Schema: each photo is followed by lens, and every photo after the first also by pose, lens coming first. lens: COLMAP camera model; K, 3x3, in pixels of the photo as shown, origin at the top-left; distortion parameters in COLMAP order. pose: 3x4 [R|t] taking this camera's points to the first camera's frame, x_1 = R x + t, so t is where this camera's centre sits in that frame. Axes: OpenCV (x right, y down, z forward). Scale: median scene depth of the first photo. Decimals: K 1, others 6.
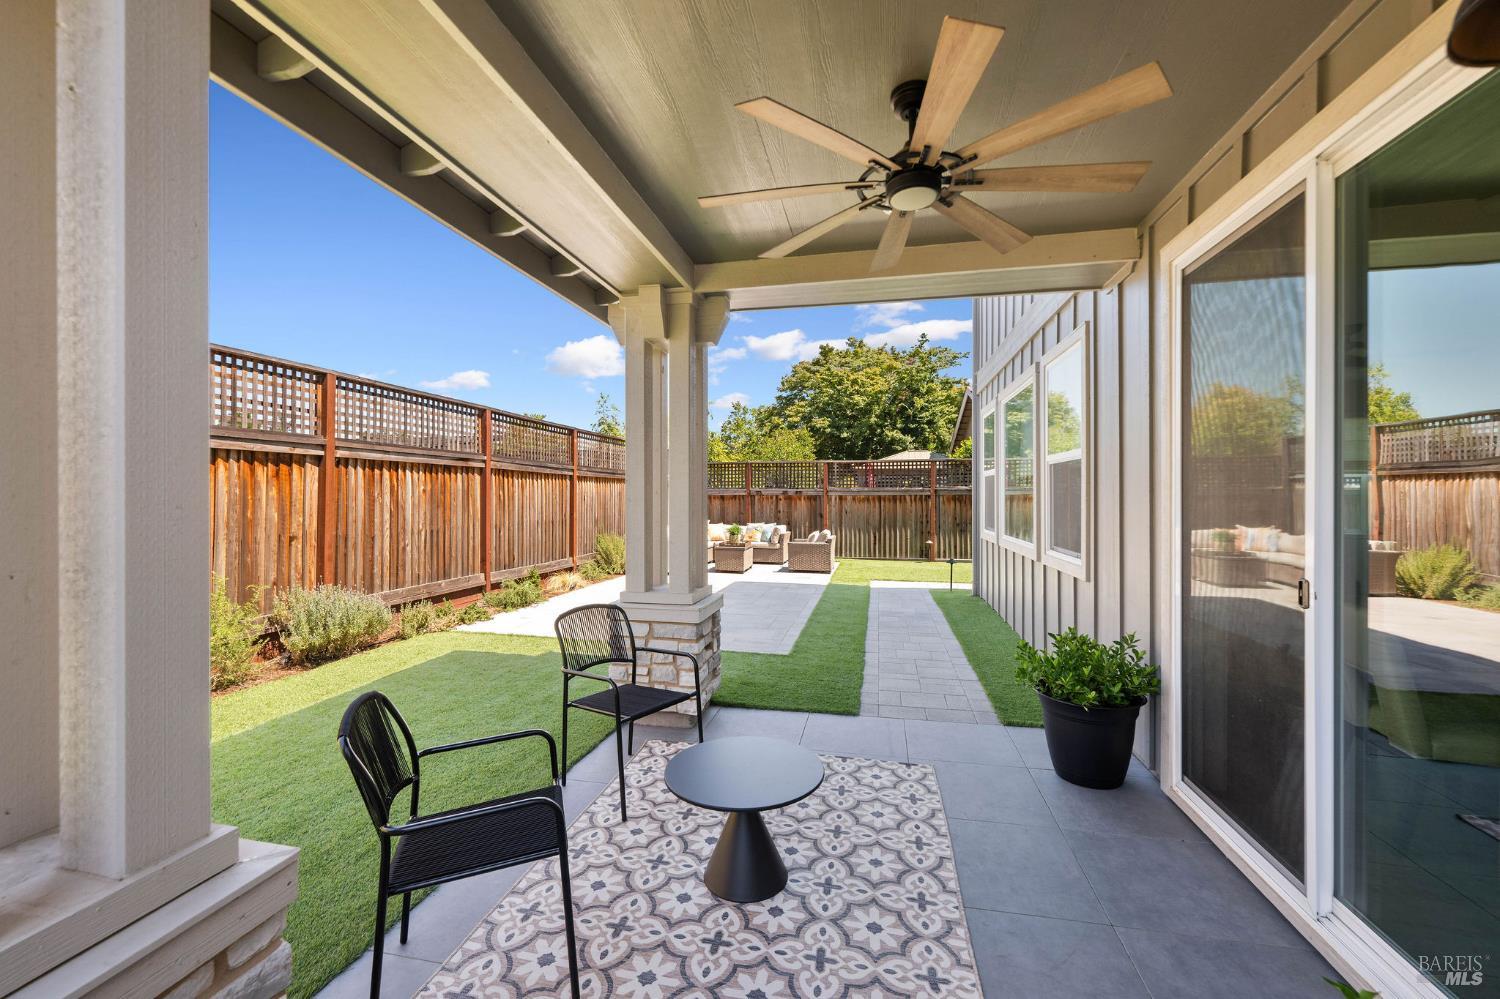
lens RADIAL K [[610.7, 0, 744.0], [0, 610.7, 496.5], [0, 0, 1]] dist [-0.000104, -0.000112]
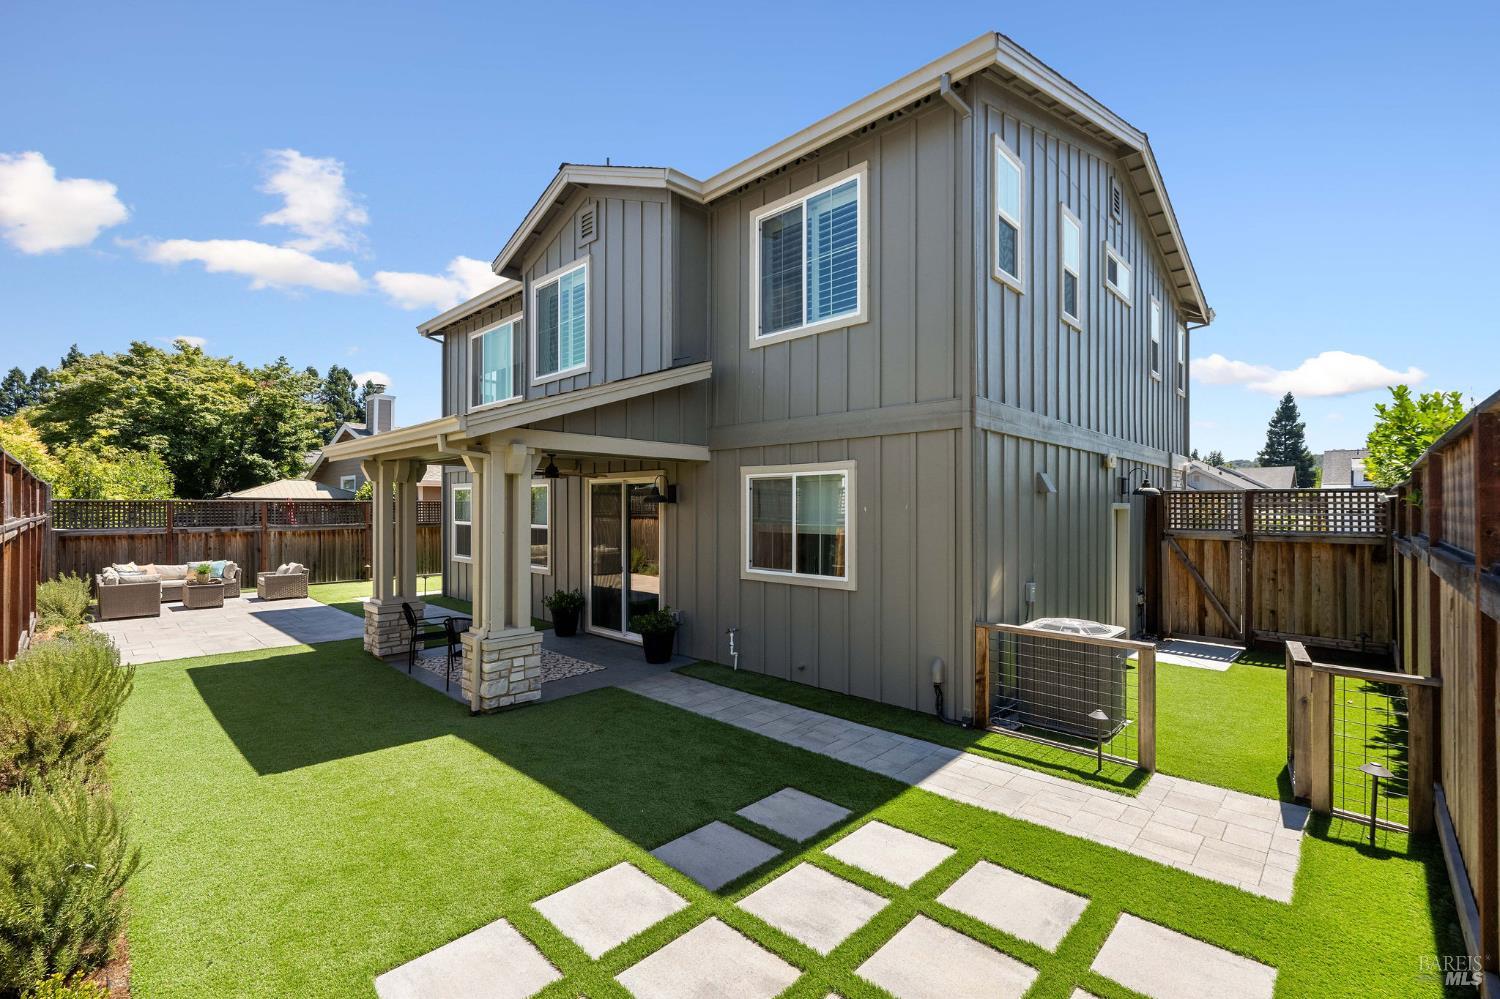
lens RADIAL K [[645.0, 0, 753.9], [0, 645.0, 504.1], [0, 0, 1]] dist [0.002973, 0.000519]
pose [[0.504666, -0.000529, 0.863314, -0.424958], [0.001450, 0.999999, -0.000235, -0.049696], [-0.863313, 0.001371, 0.504666, -0.356340]]
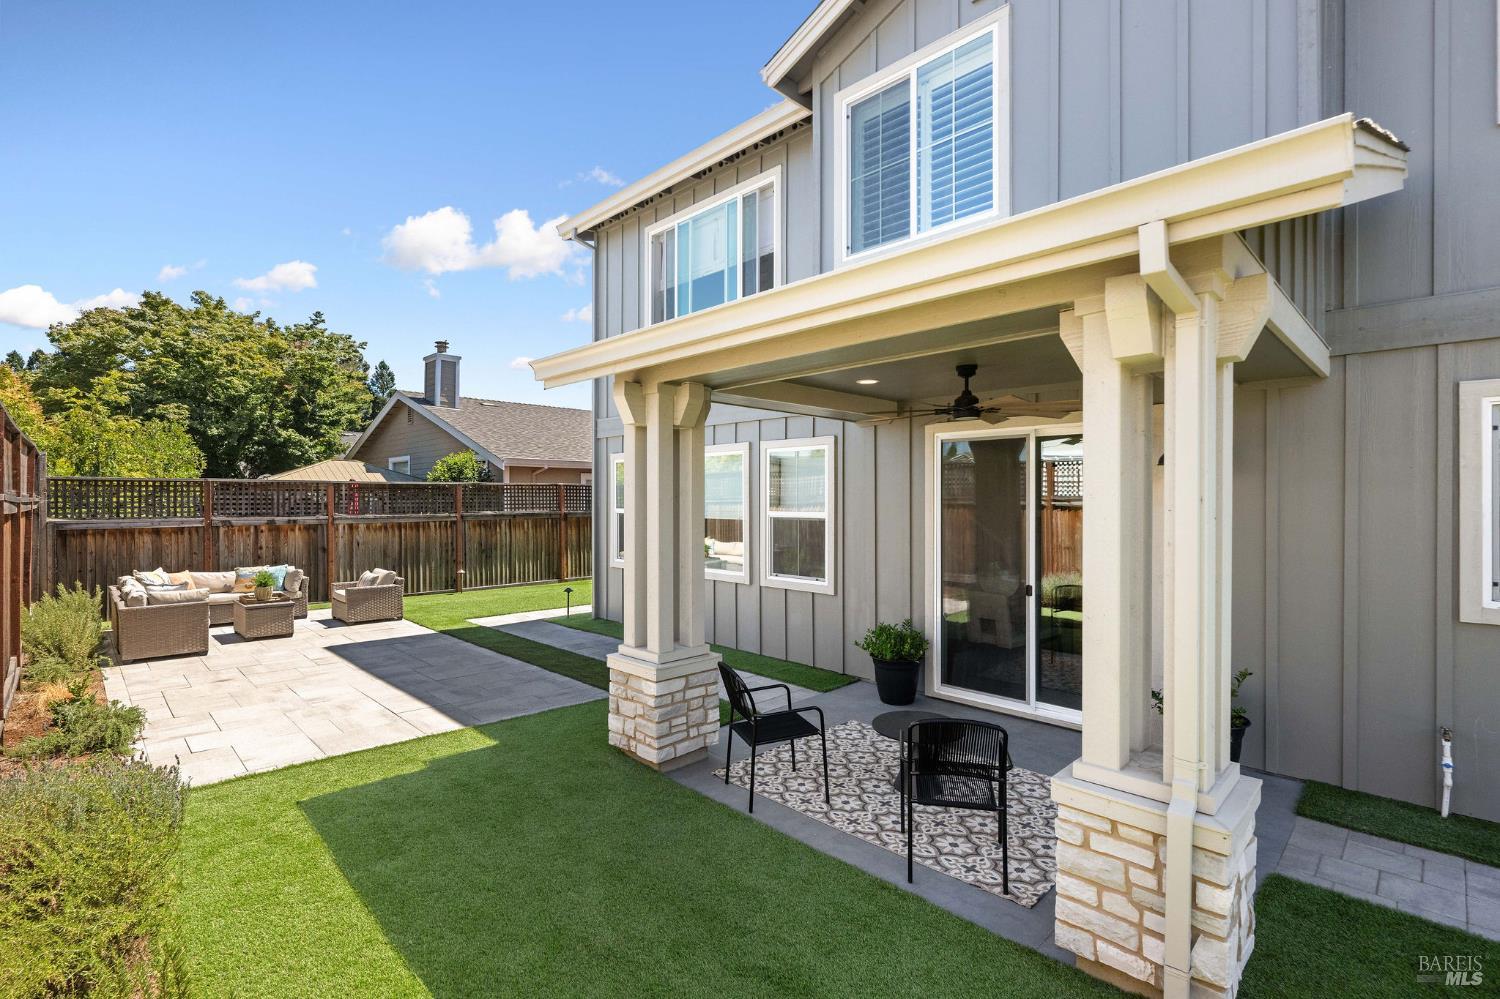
lens RADIAL K [[685.8, 0, 747.2], [0, 685.8, 497.1], [0, 0, 1]] dist [0.002043, -0.001189]
pose [[0.533017, -0.000511, 0.846104, -0.331009], [0.002143, 0.999997, -0.000746, -0.034719], [-0.846102, 0.002211, 0.533017, 0.058186]]
